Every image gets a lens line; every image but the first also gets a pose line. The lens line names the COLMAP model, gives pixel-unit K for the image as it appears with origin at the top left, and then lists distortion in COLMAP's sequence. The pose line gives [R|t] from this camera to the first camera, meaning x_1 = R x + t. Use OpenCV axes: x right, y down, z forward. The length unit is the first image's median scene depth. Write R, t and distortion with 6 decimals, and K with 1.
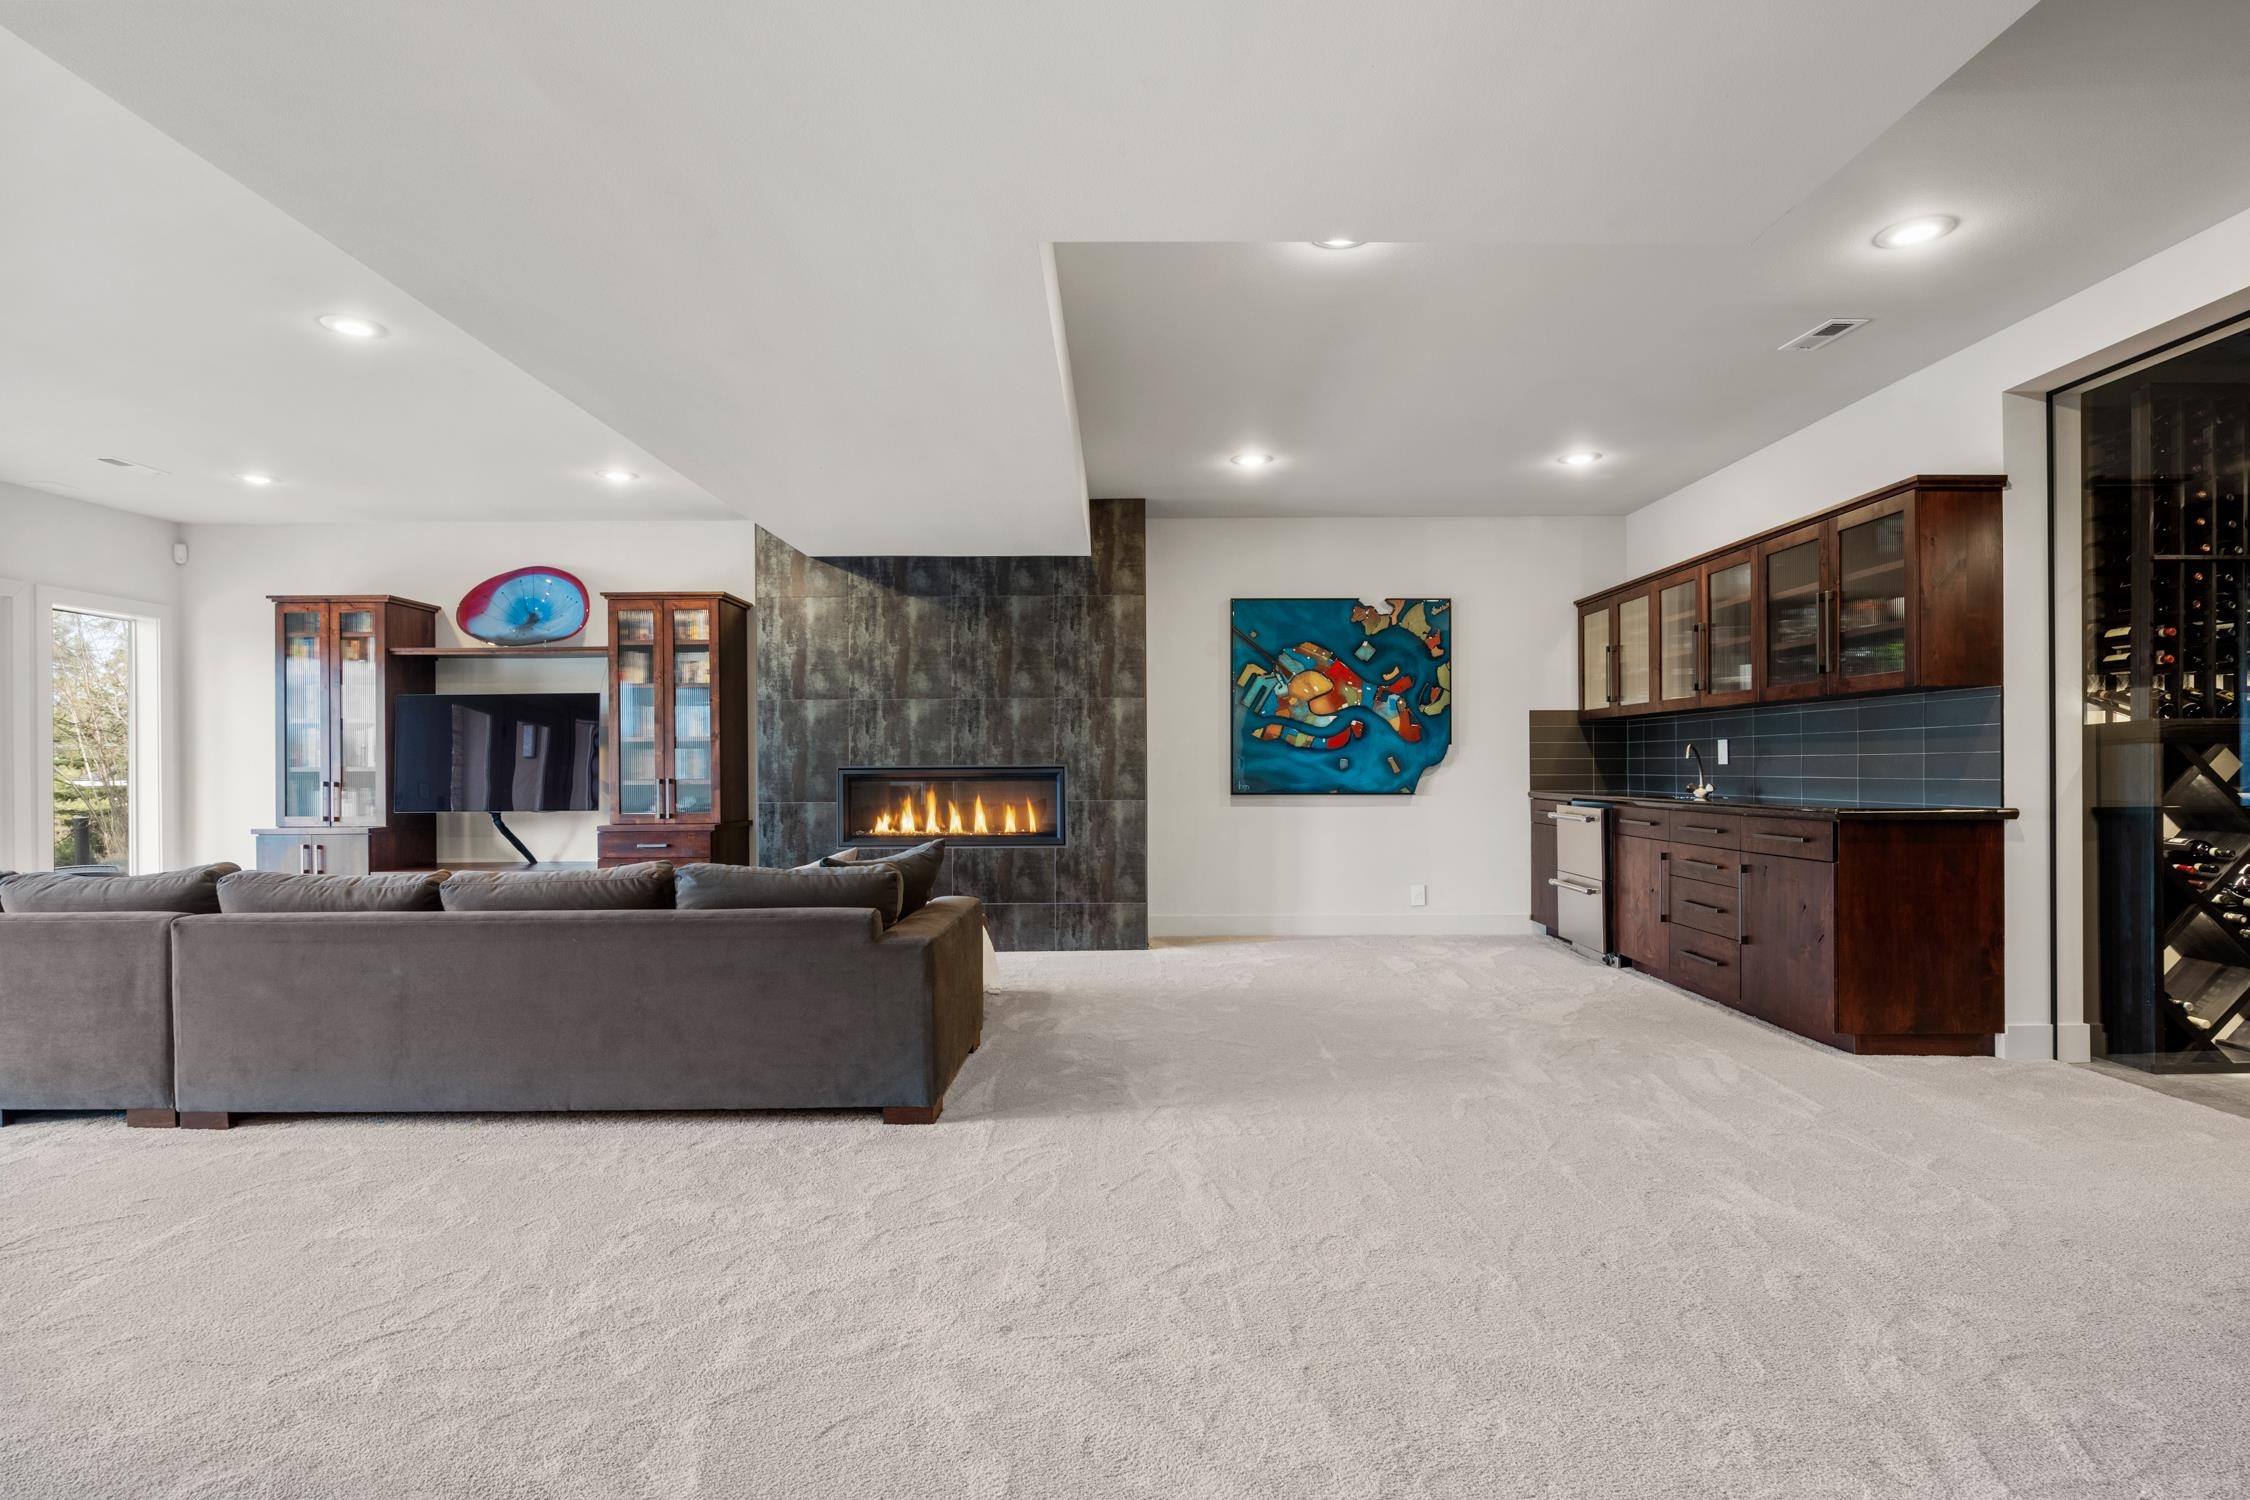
lens RADIAL K [[1136.3, 0, 1125.0], [0, 1136.3, 750.0], [0, 0, 1]] dist [0.000293, -0.000303]
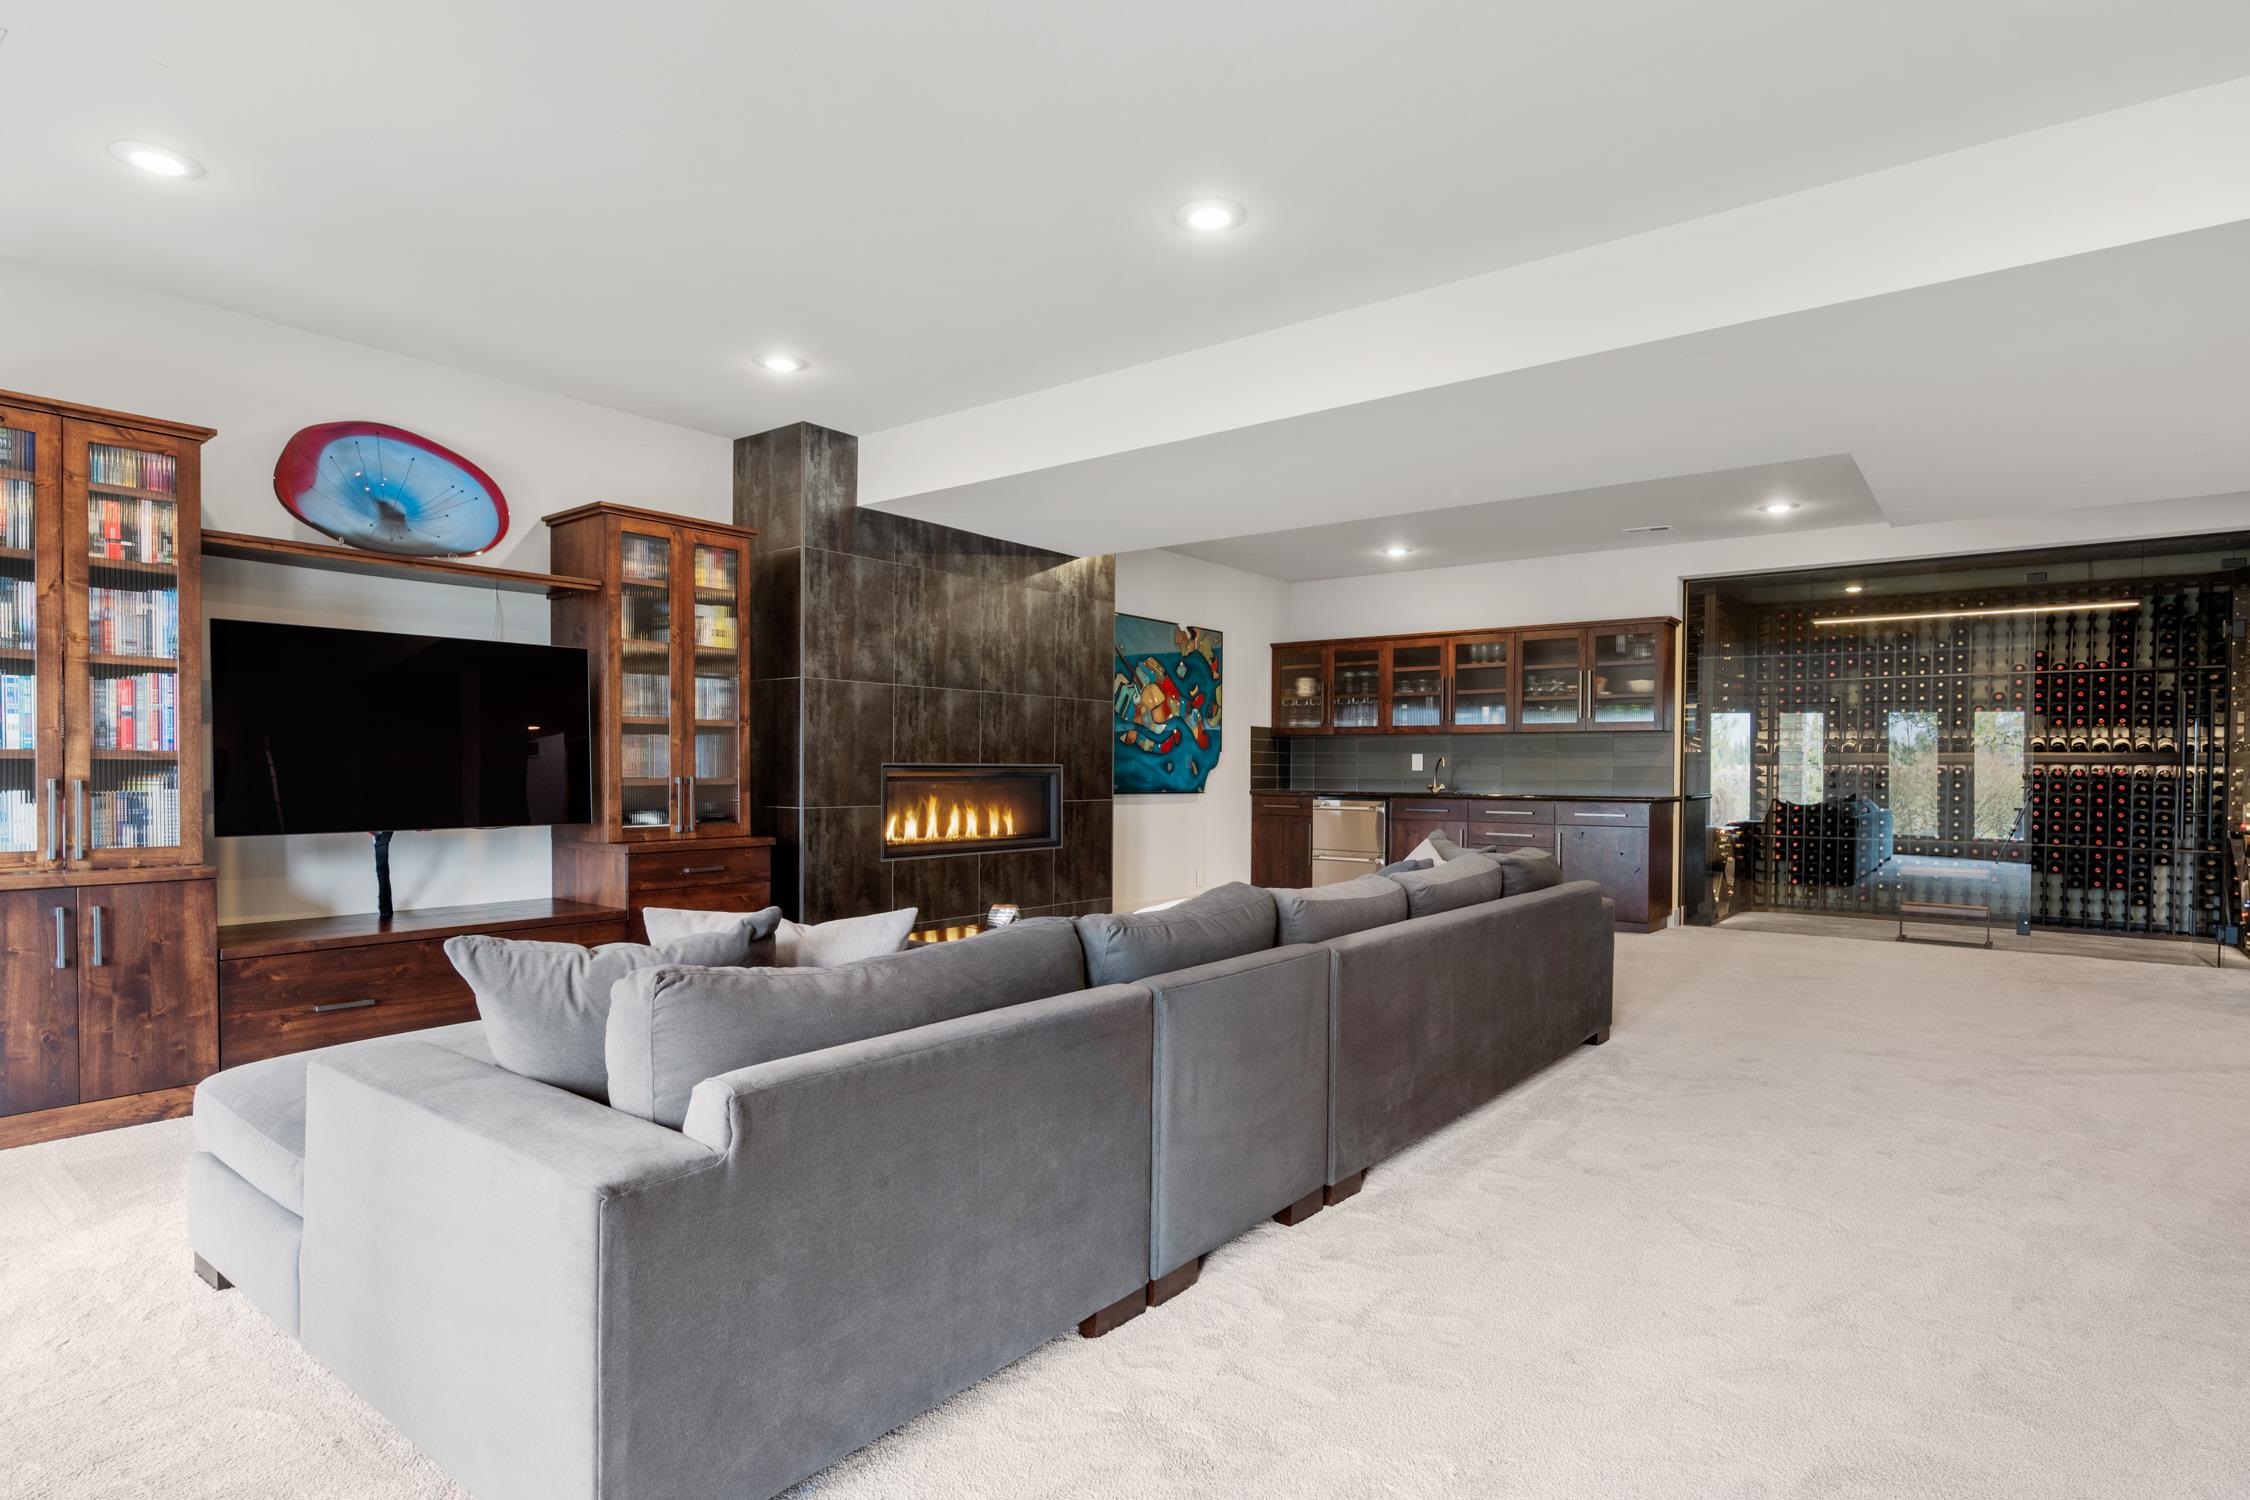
lens RADIAL K [[1192.6, 0, 1125.0], [0, 1192.6, 750.0], [0, 0, 1]] dist [-0.001188, 0.000219]
pose [[0.612271, 0.023173, 0.790308, -0.830404], [-0.023394, 0.999664, -0.011187, 0.010305], [-0.790302, -0.011638, 0.612608, 0.319145]]
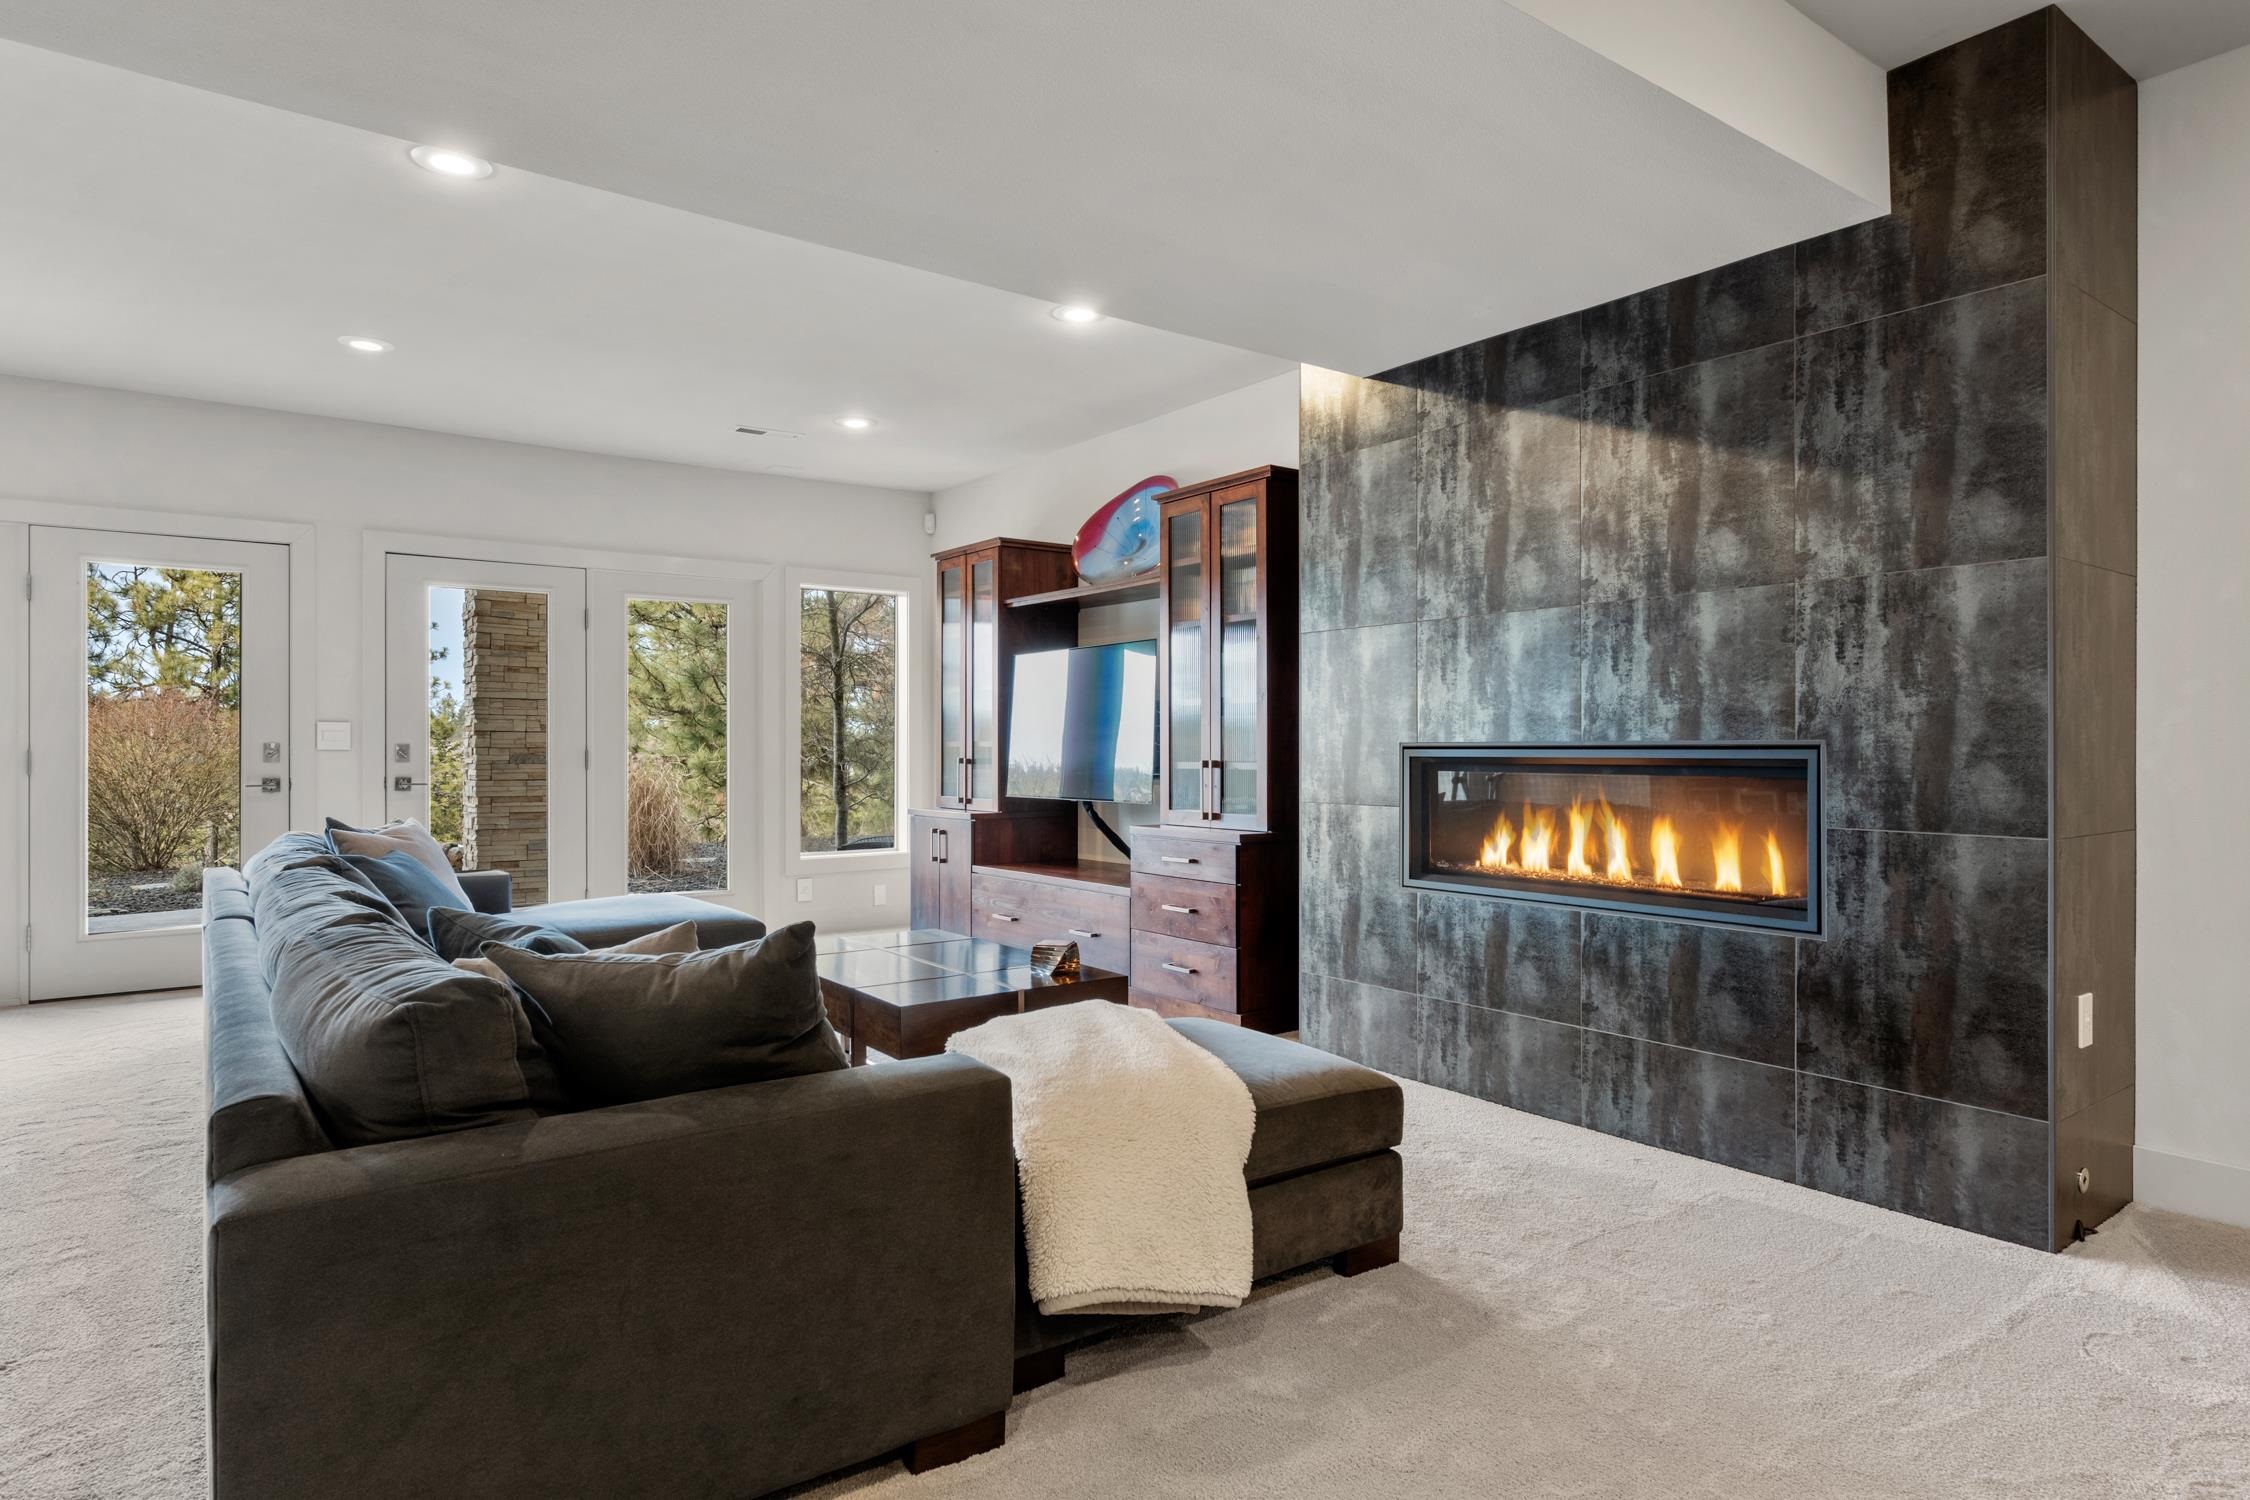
lens RADIAL K [[1276.6, 0, 1131.3], [0, 1276.6, 737.3], [0, 0, 1]] dist [0.003596, 0.000957]
pose [[0.596212, -0.000002, -0.802827, 0.169437], [0.007053, 0.999961, 0.005235, 0.007620], [0.802796, -0.008784, 0.596189, 0.516262]]
